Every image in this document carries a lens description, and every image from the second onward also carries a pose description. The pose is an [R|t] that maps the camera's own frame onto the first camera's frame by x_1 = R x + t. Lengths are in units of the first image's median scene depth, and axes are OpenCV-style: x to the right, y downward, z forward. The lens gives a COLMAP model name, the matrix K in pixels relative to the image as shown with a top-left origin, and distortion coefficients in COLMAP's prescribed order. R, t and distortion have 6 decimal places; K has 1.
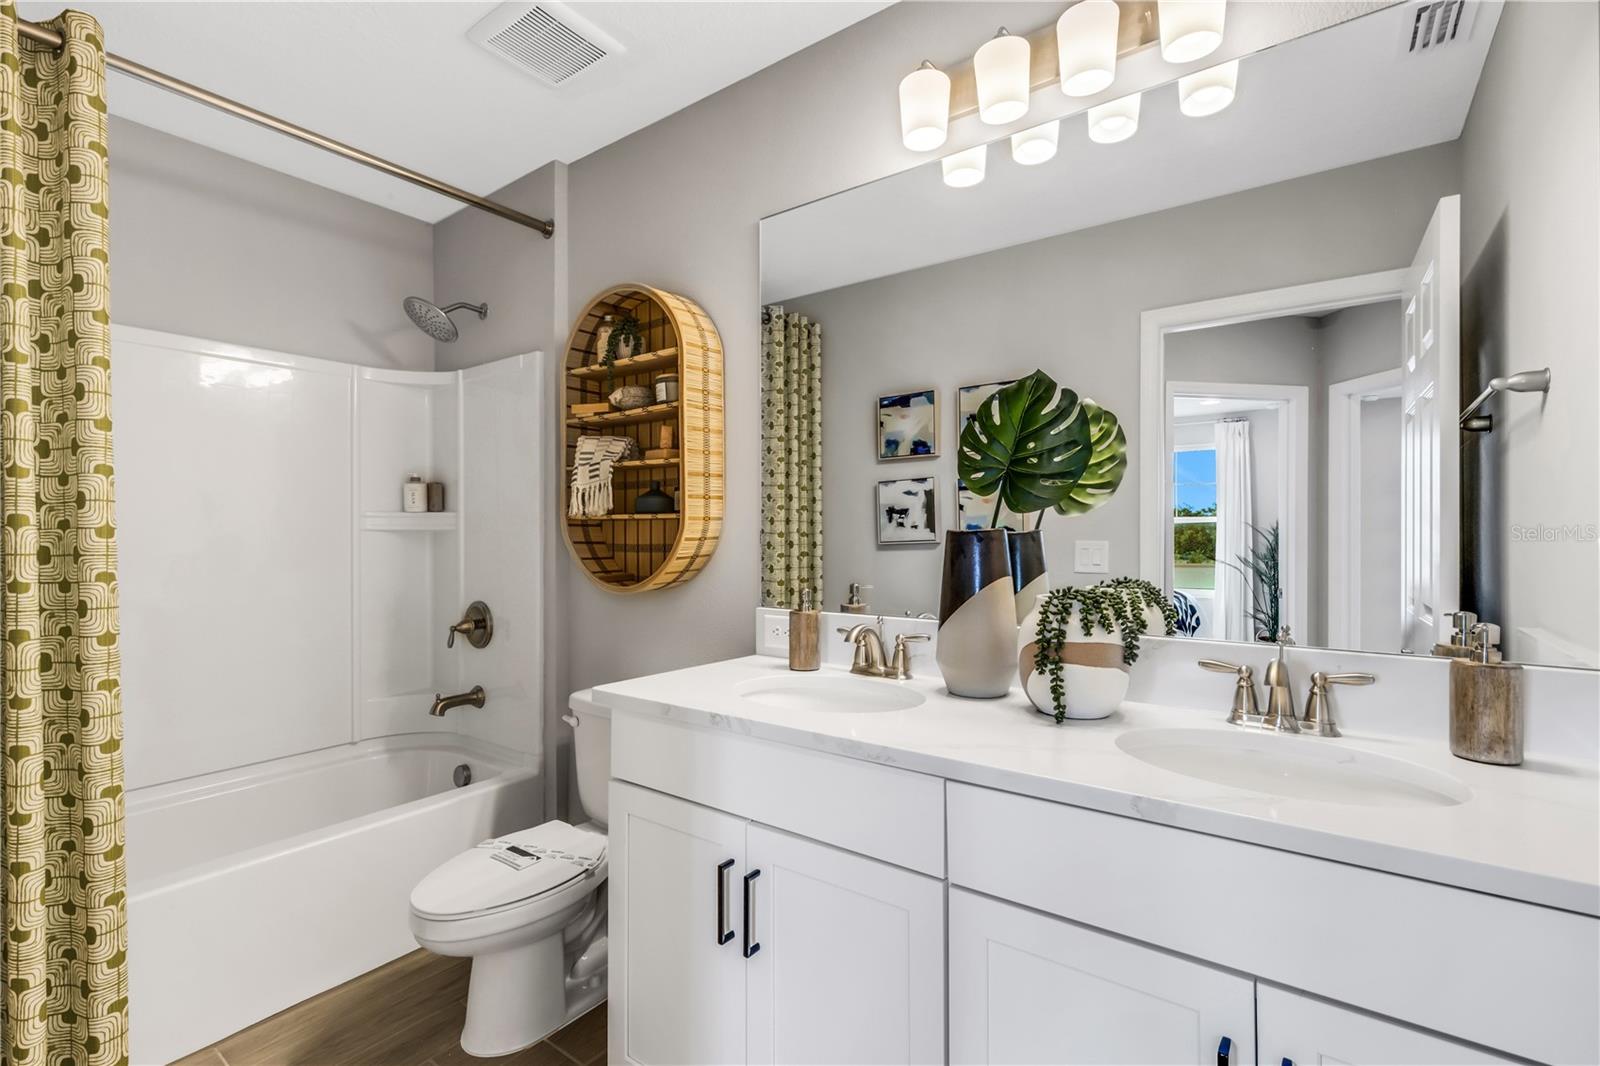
lens RADIAL K [[729.1, 0, 798.5], [0, 729.1, 534.6], [0, 0, 1]] dist [0.010273, 0.000264]
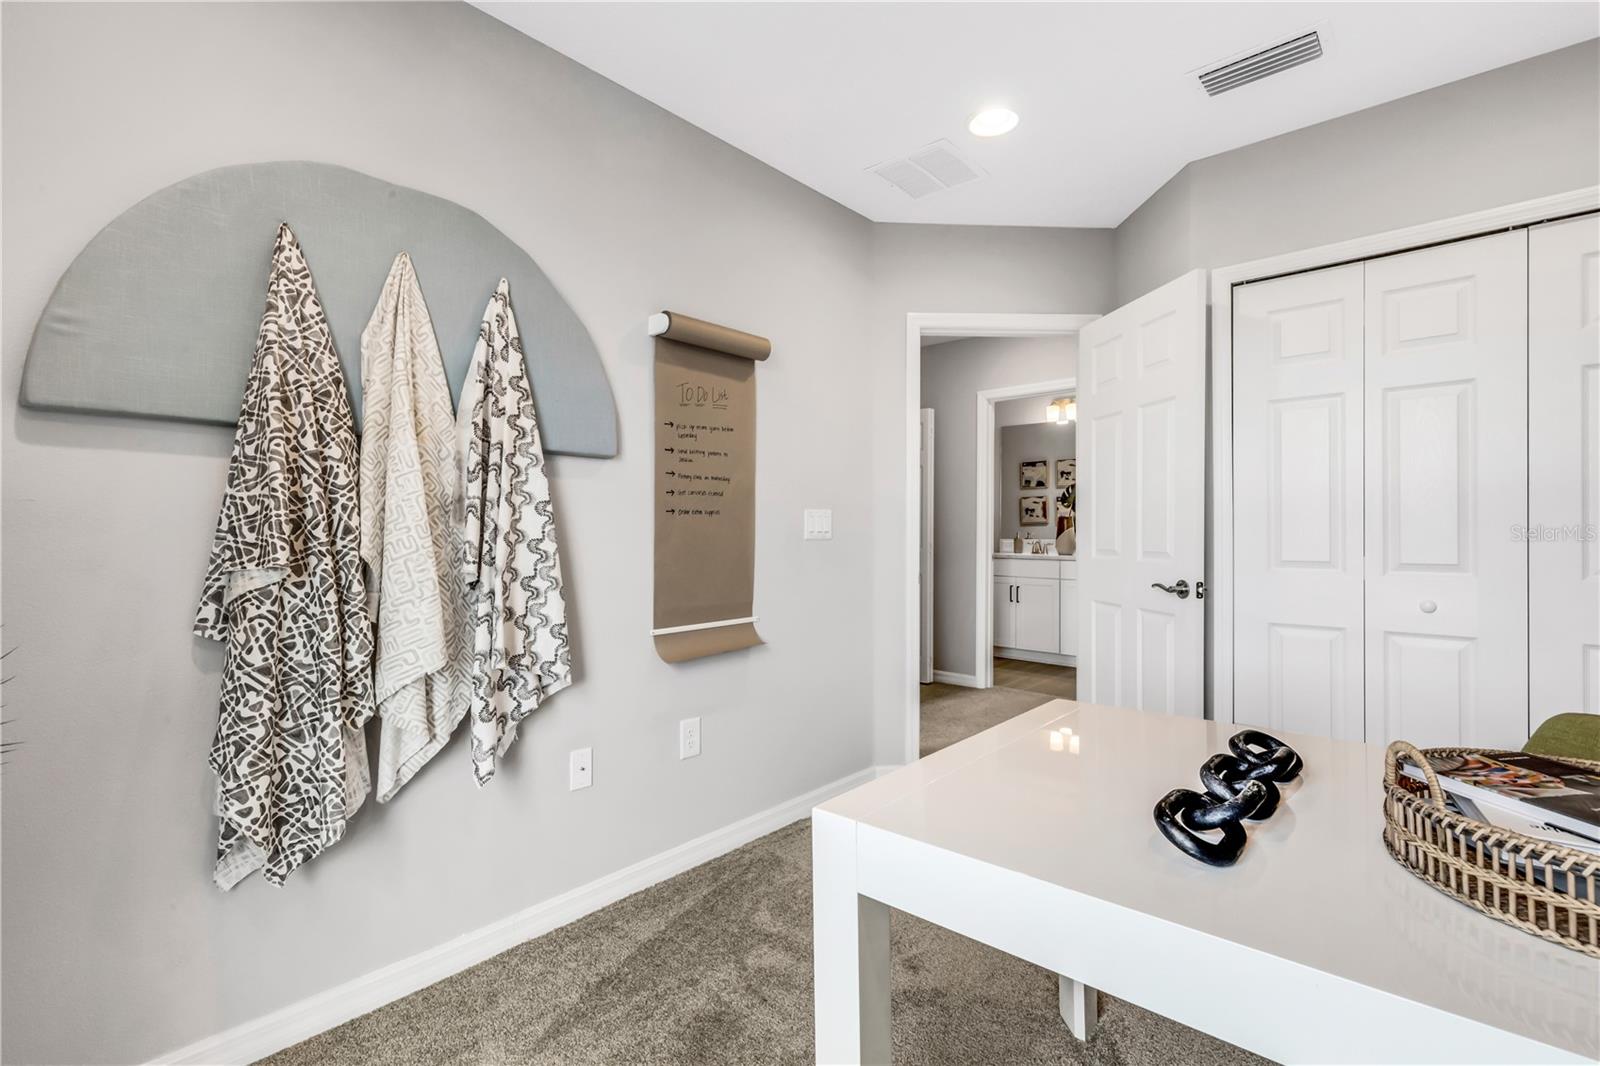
lens RADIAL K [[729.1, 0, 803.7], [0, 729.1, 529.2], [0, 0, 1]] dist [0.010273, 0.000264]
pose [[0.995052, 0.001311, -0.099351, -0.371492], [-0.000911, 0.999991, 0.004072, 0.022193], [0.099355, -0.003961, 0.995044, -1.480753]]
